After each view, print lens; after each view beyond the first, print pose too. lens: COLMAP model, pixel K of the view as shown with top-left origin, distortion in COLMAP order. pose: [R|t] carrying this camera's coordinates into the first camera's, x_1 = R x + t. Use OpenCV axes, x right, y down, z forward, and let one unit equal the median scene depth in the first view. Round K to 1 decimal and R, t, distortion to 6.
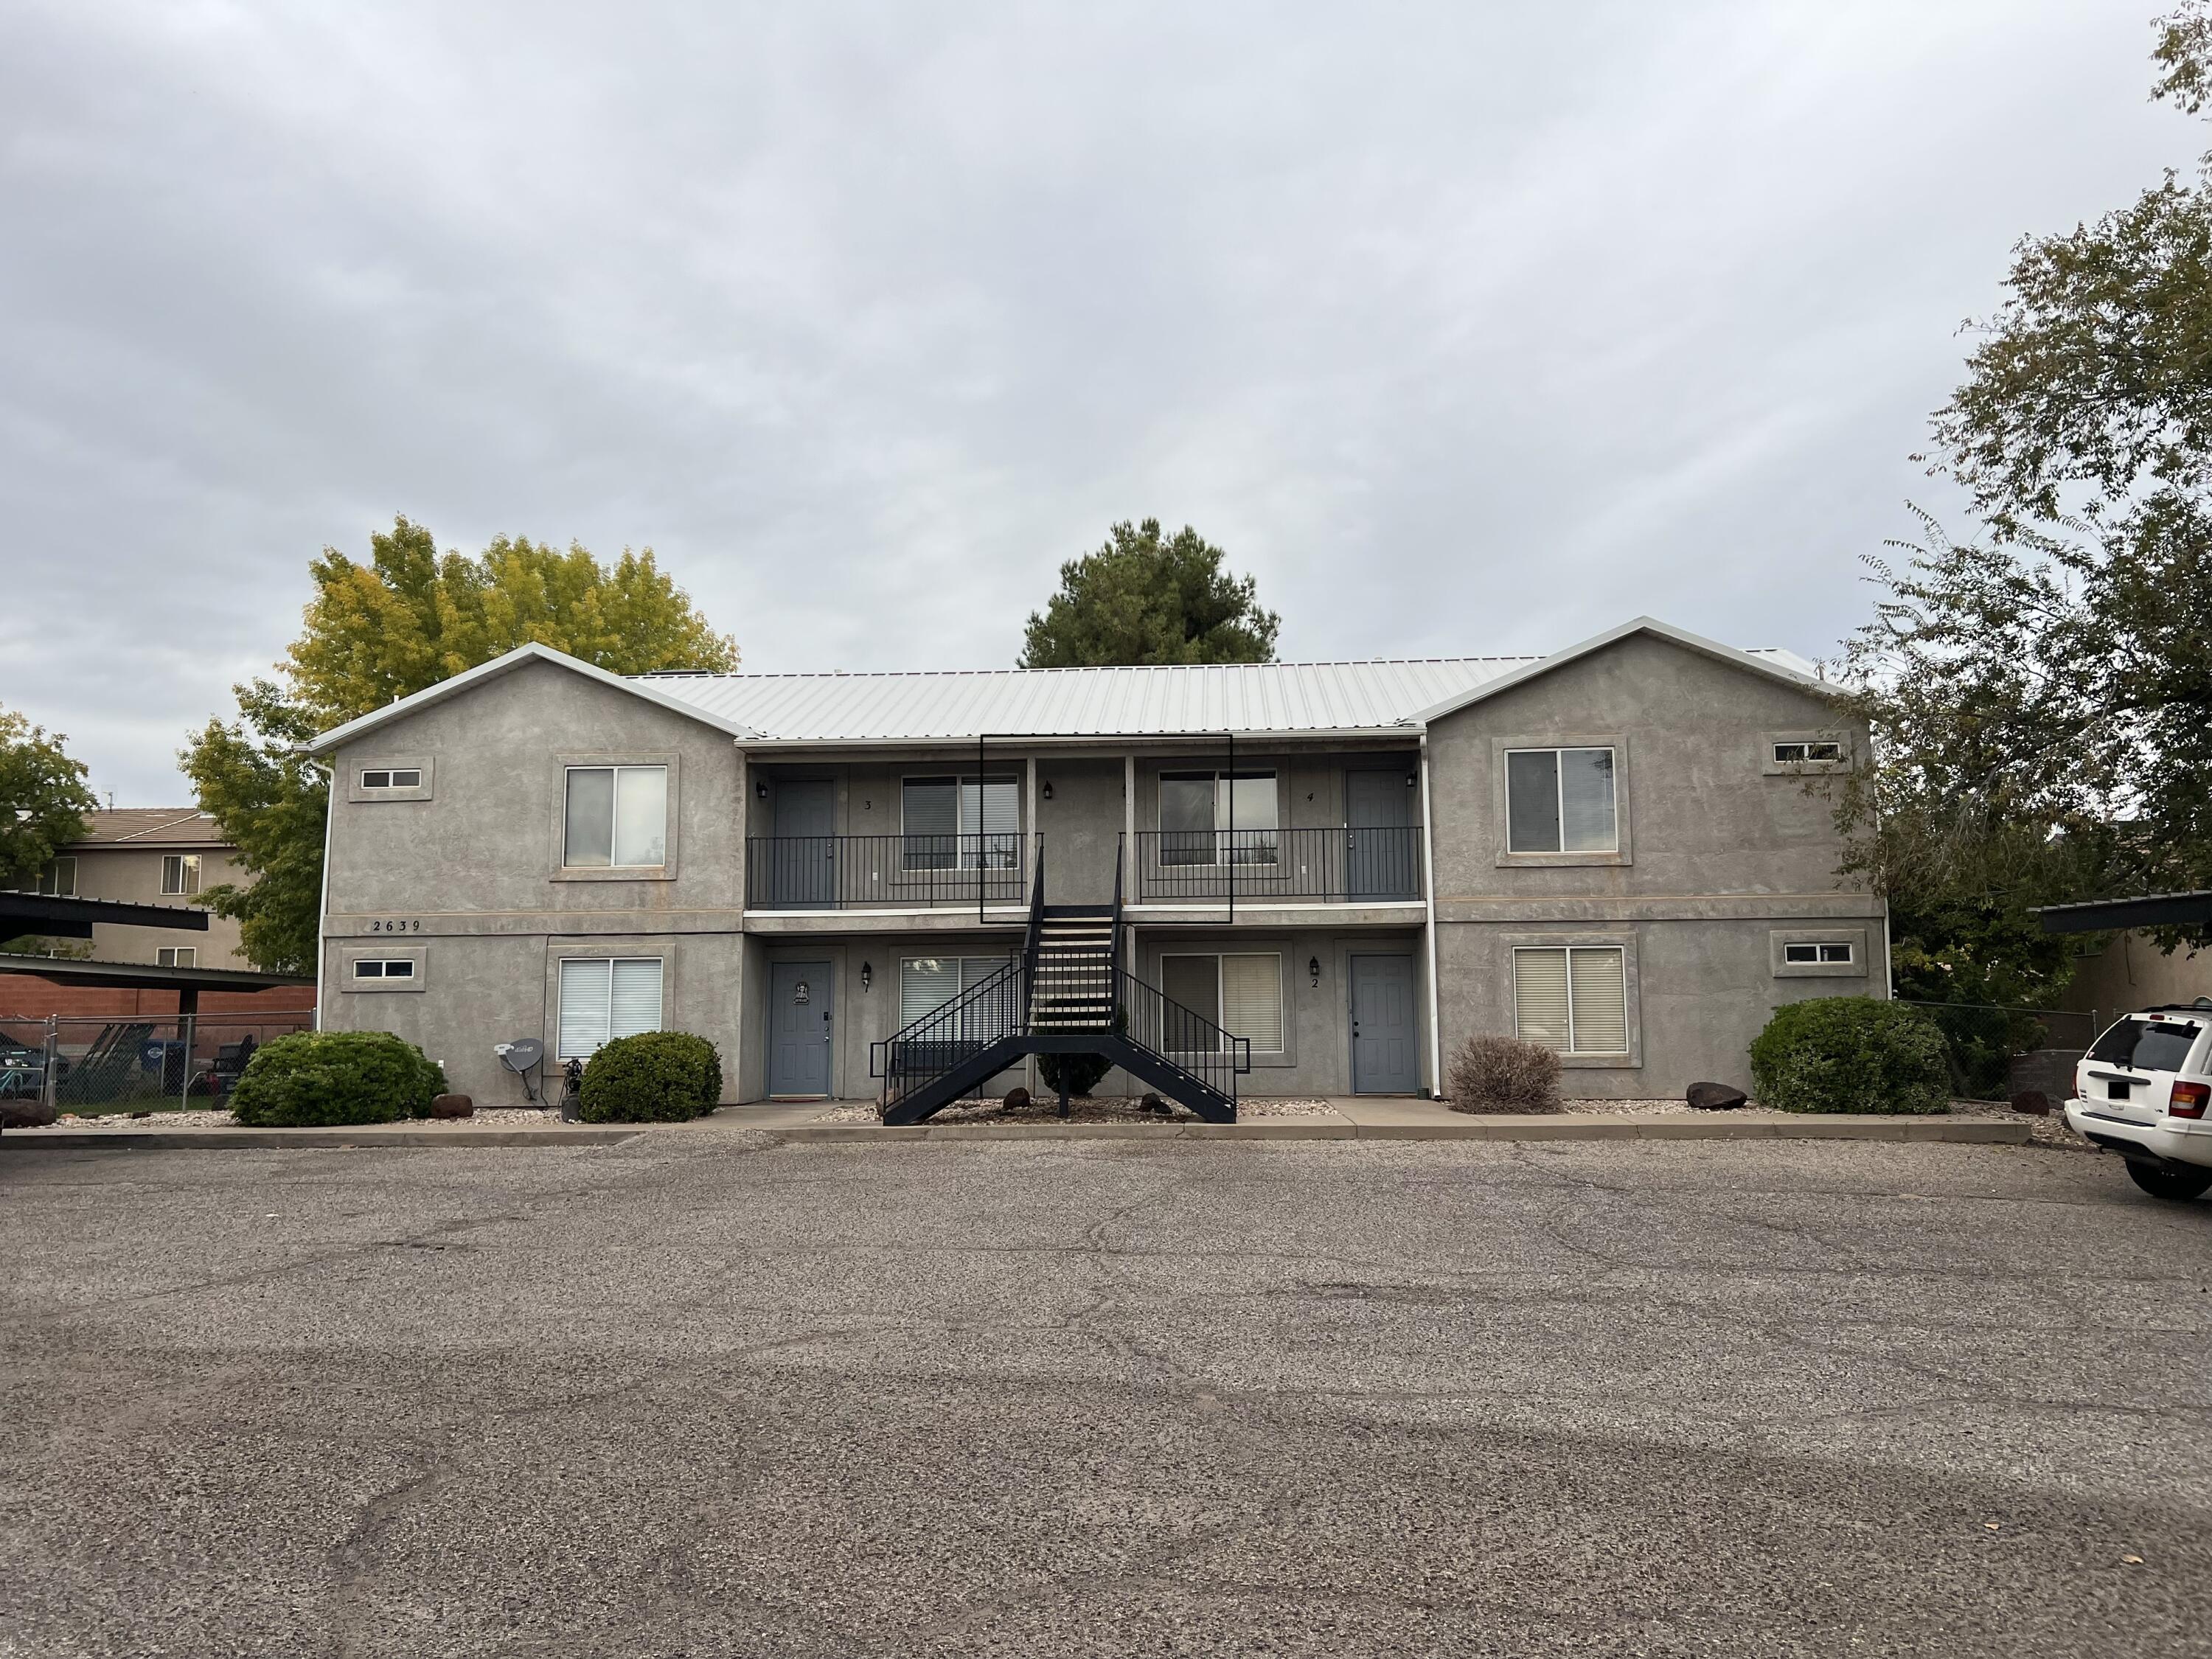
lens RADIAL K [[1648.8, 0, 1115.7], [0, 1648.8, 837.6], [0, 0, 1]] dist [0.036853, -0.034082]
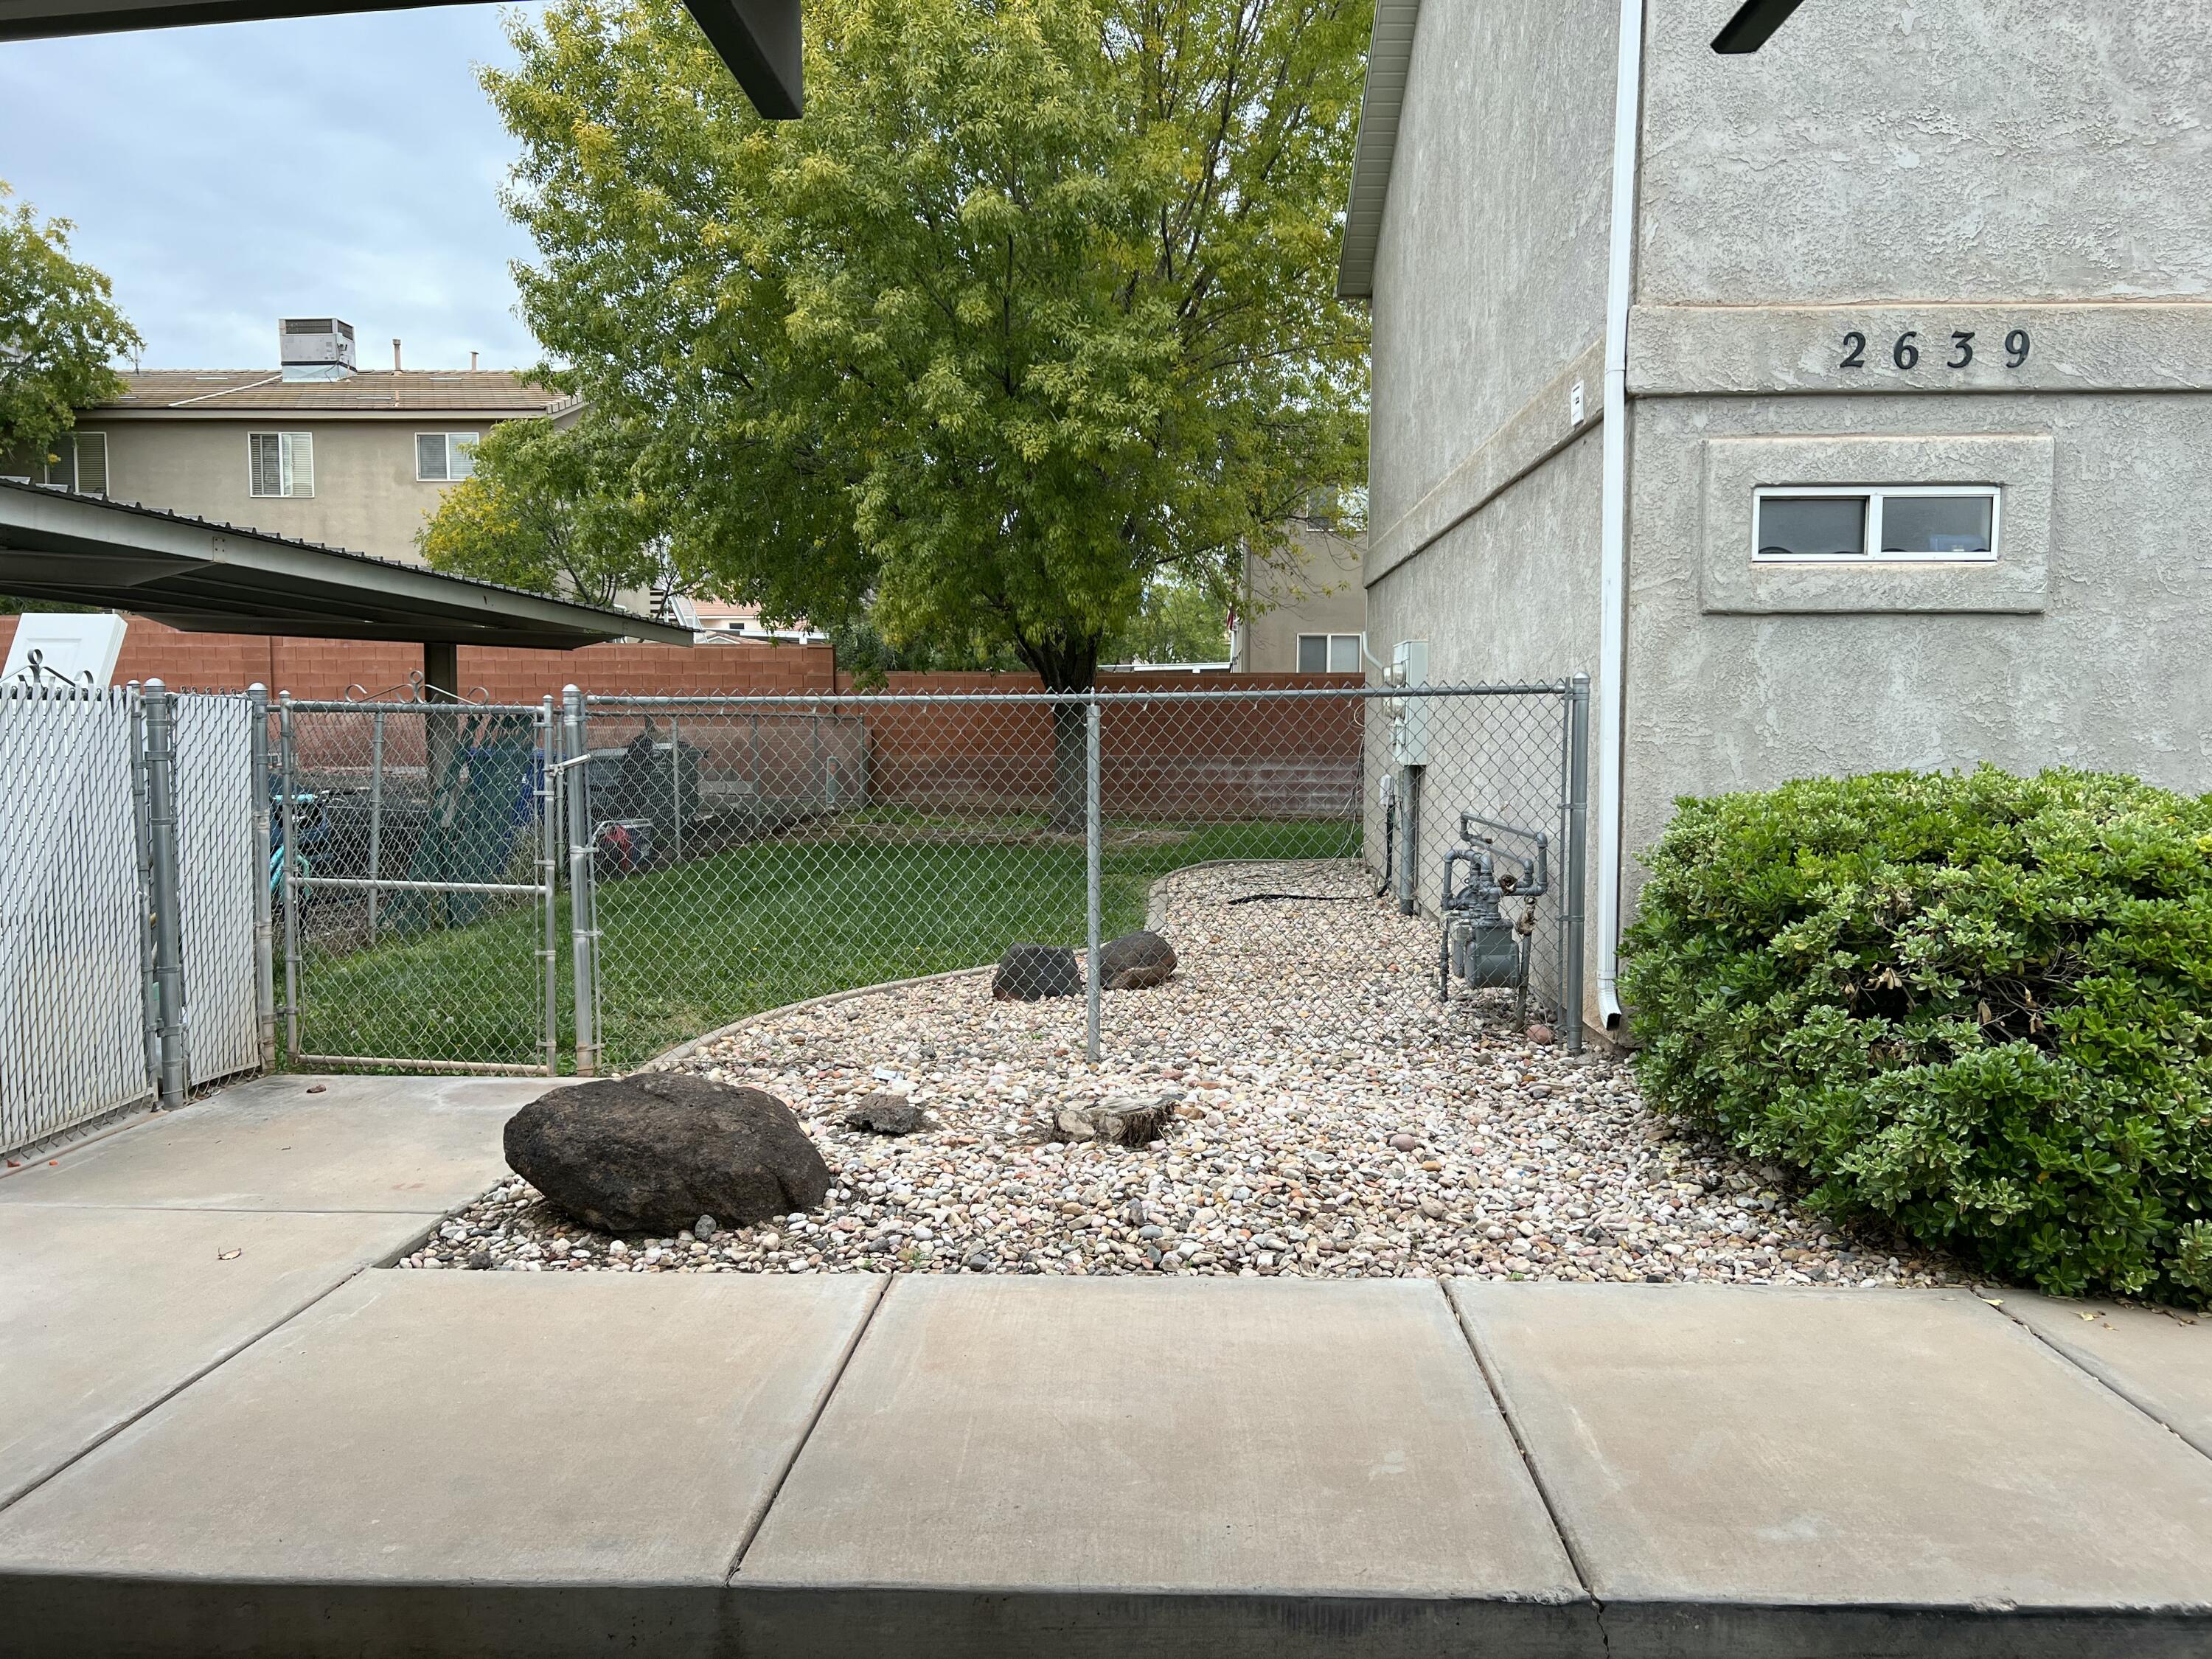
lens RADIAL K [[1648.8, 0, 1096.8], [0, 1648.8, 824.5], [0, 0, 1]] dist [0.036853, -0.034082]
pose [[0.999527, 0.008865, 0.029439, -0.176480], [-0.013961, 0.983984, 0.177710, 0.025224], [-0.027392, -0.178037, 0.983642, 0.230687]]
